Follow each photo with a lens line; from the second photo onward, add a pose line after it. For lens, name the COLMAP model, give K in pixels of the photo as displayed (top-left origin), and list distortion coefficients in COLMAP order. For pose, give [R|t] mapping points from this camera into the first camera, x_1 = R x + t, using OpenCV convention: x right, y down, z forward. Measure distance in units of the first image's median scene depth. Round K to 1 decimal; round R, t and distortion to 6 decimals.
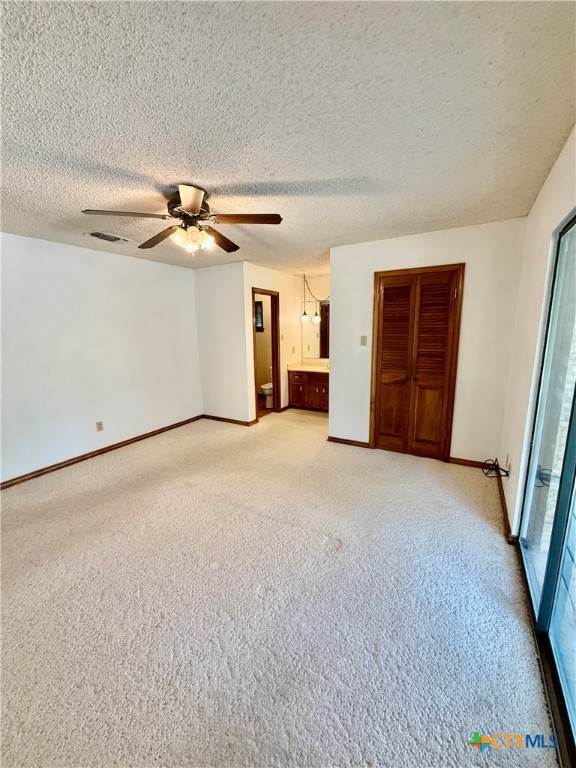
lens RADIAL K [[307.2, 0, 287.9], [0, 307.2, 384.6], [0, 0, 1]] dist [0.002226, -0.000328]
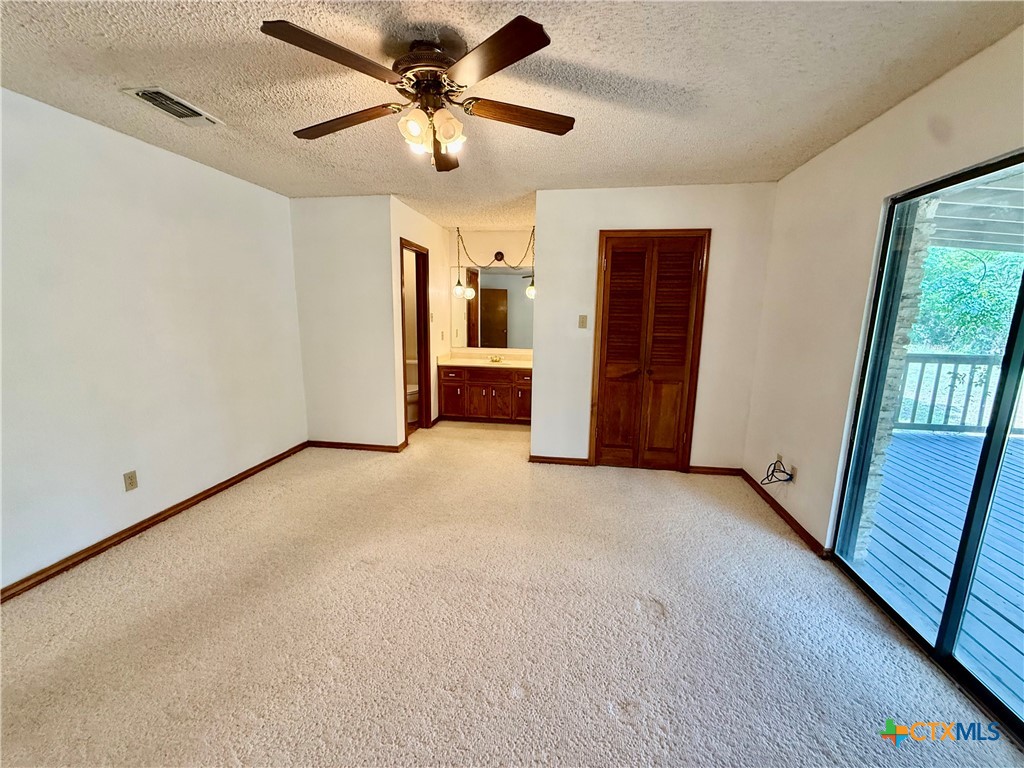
lens RADIAL K [[409.7, 0, 511.4], [0, 409.7, 384.0], [0, 0, 1]] dist [0.002226, -0.000328]
pose [[0.930951, -0.036333, 0.363332, -0.283805], [0.037640, 0.999285, 0.003483, -0.002969], [-0.363199, 0.010433, 0.931653, 0.147351]]
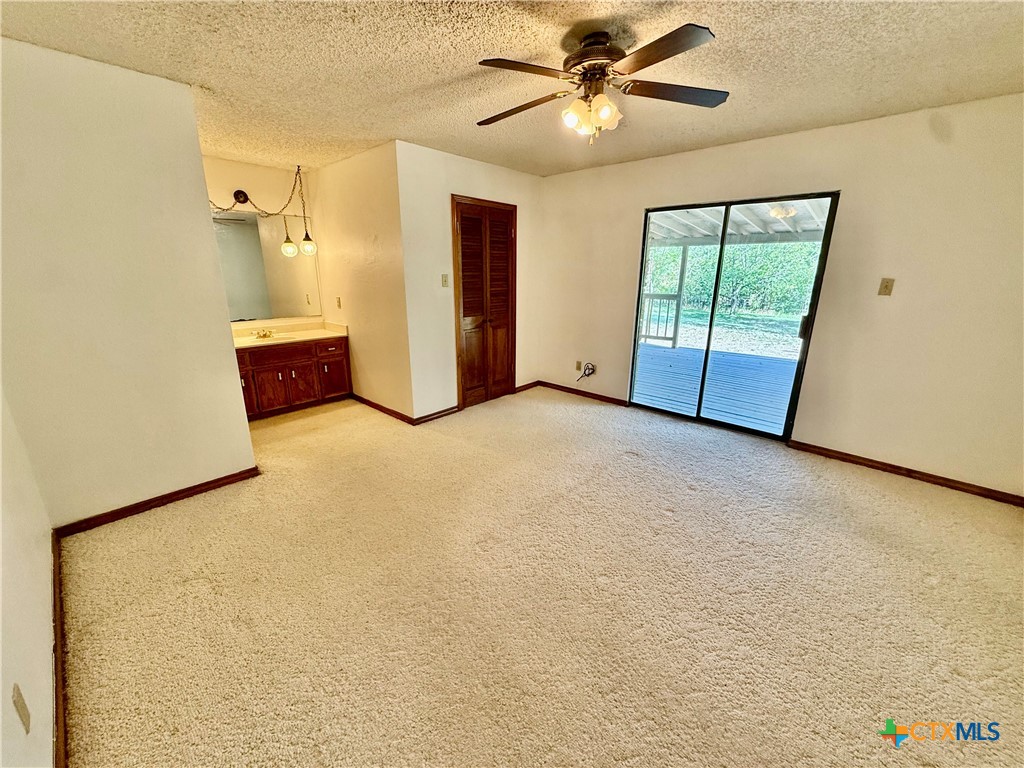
lens RADIAL K [[409.7, 0, 513.7], [0, 409.7, 384.4], [0, 0, 1]] dist [0.002226, -0.000328]
pose [[0.204797, -0.247134, 0.947092, -0.799809], [0.170033, 0.961872, 0.214223, -0.083790], [-0.963923, 0.117164, 0.239009, 0.619746]]
